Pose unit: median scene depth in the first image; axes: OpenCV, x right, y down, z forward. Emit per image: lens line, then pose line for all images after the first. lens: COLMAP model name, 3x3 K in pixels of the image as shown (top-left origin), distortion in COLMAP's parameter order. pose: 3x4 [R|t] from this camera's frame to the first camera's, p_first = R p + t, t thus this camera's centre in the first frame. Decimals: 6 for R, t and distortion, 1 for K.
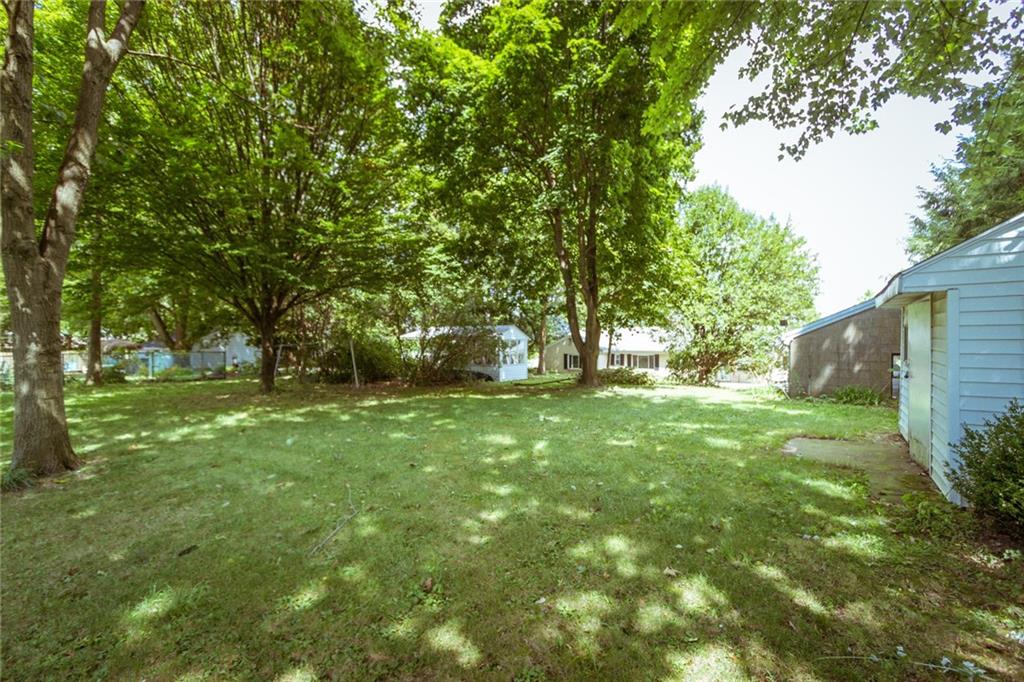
lens RADIAL K [[466.1, 0, 509.1], [0, 466.1, 341.8], [0, 0, 1]] dist [-0.000537, 0.000186]
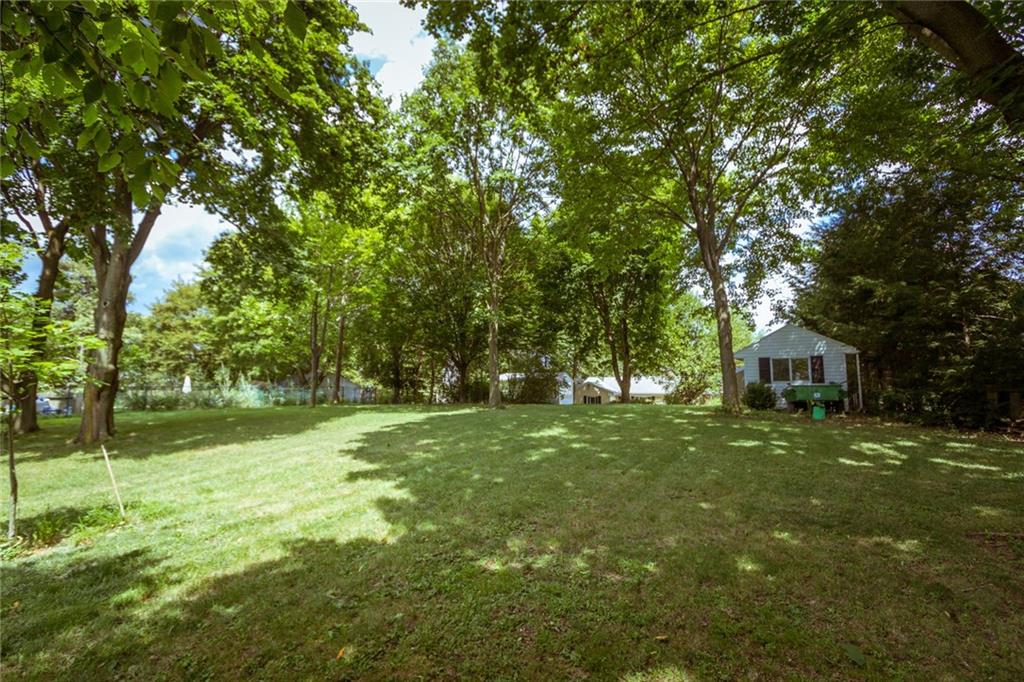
lens RADIAL K [[466.1, 0, 509.1], [0, 466.1, 341.8], [0, 0, 1]] dist [-0.000537, 0.000186]
pose [[0.999341, 0.013301, 0.033775, -0.310377], [-0.009362, 0.993412, -0.114211, 0.057718], [-0.035071, 0.113819, 0.992882, -0.732271]]
